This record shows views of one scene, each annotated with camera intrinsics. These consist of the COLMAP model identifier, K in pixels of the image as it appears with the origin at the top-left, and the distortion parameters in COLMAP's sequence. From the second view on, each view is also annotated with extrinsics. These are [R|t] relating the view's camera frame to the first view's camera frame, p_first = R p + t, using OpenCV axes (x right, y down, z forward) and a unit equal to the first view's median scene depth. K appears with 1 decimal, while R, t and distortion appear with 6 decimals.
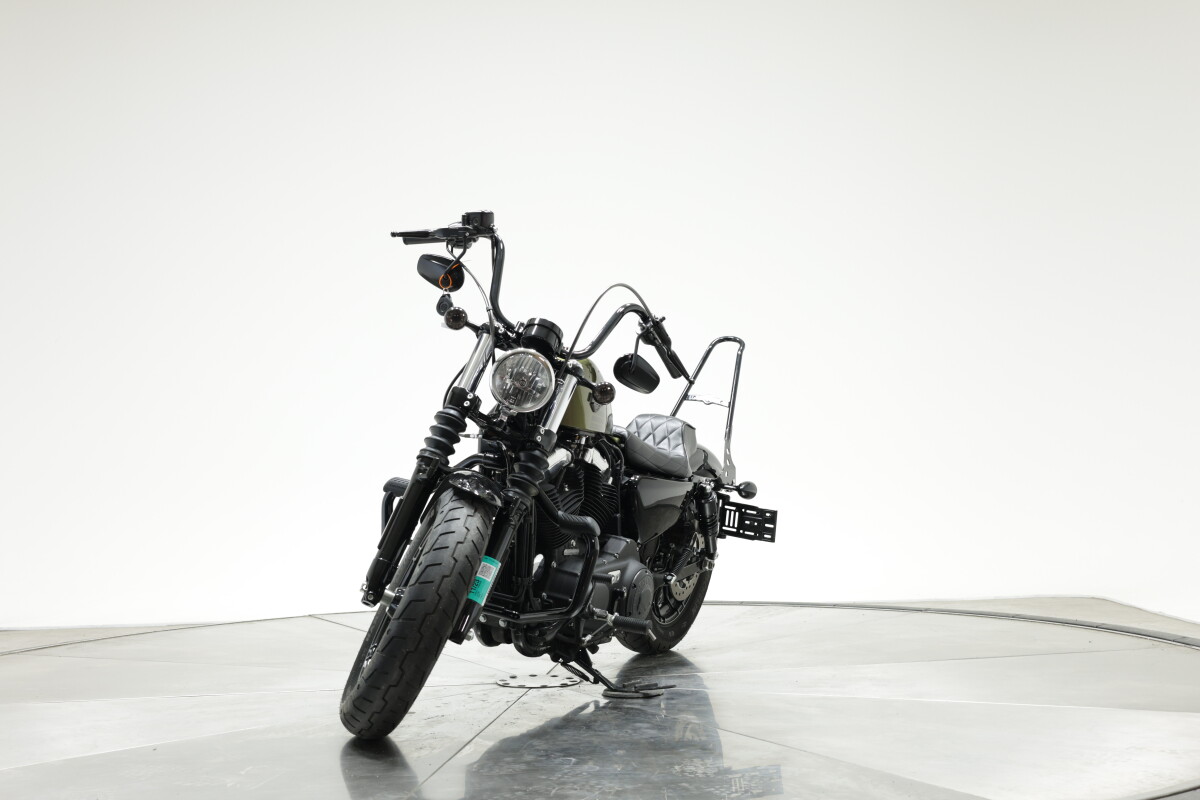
lens RADIAL K [[1680.1, 0, 600.0], [0, 1680.1, 400.0], [0, 0, 1]] dist [-0.019033, -0.019929]
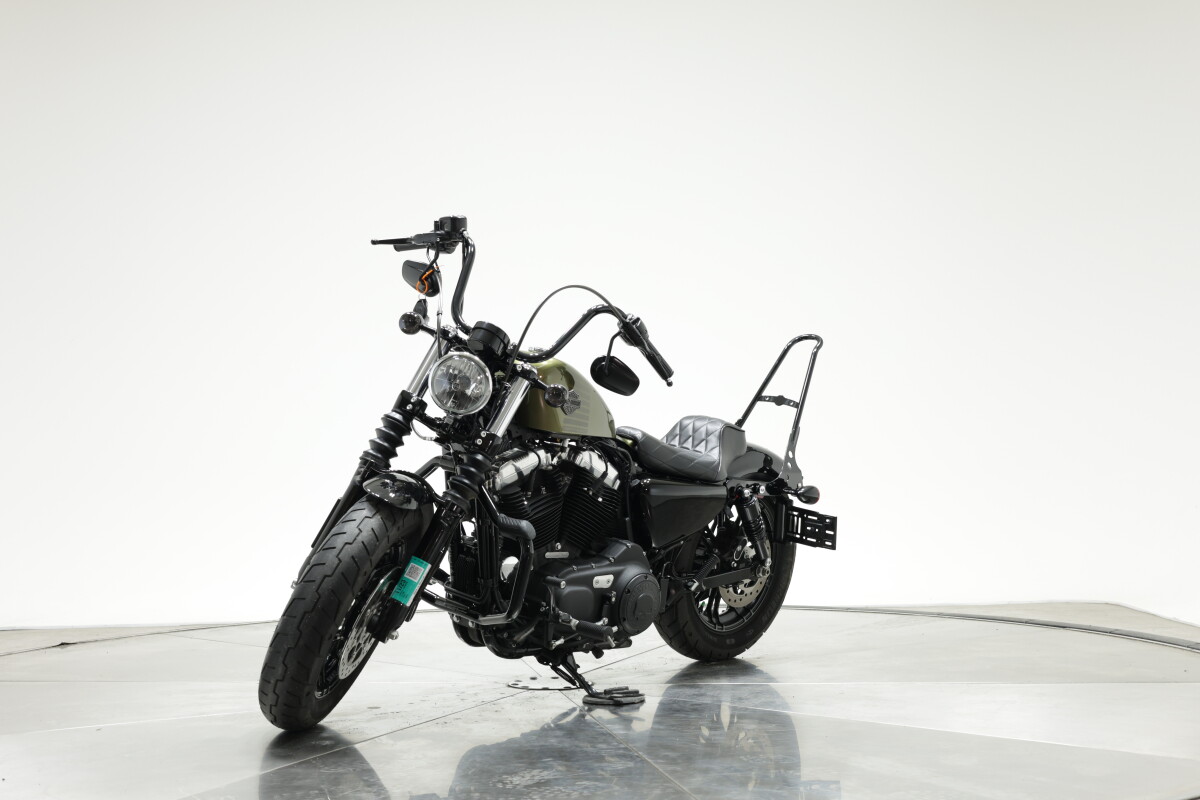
lens RADIAL K [[1680.1, 0, 600.0], [0, 1680.1, 400.0], [0, 0, 1]] dist [-0.019033, -0.019929]
pose [[0.956454, -0.004127, -0.291855, 0.304264], [0.004458, 0.999990, 0.000468, -0.001831], [0.291850, -0.001749, 0.956463, 0.056271]]
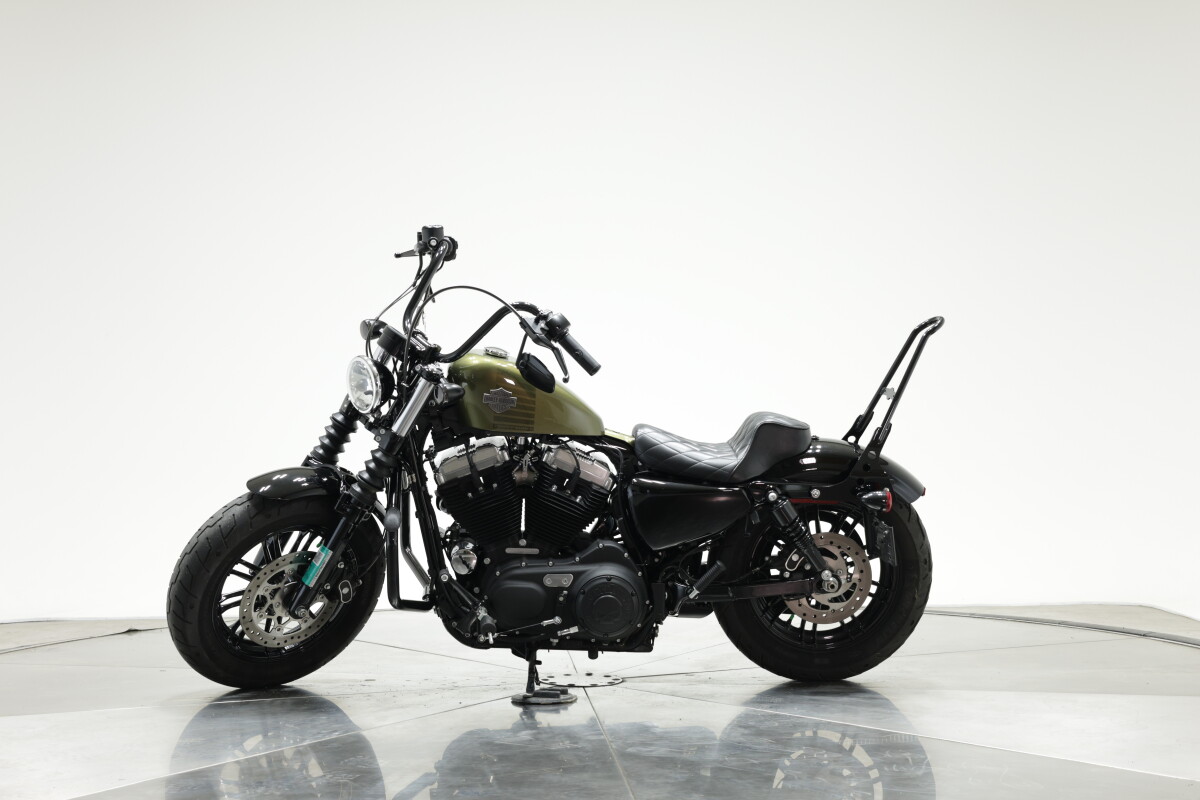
lens RADIAL K [[1711.6, 0, 600.0], [0, 1711.6, 400.0], [0, 0, 1]] dist [-0.013202, -0.041268]
pose [[0.464421, -0.012226, -0.885530, 0.933106], [0.018581, 0.999819, -0.004059, 0.004911], [0.885420, -0.014569, 0.464564, 0.576290]]
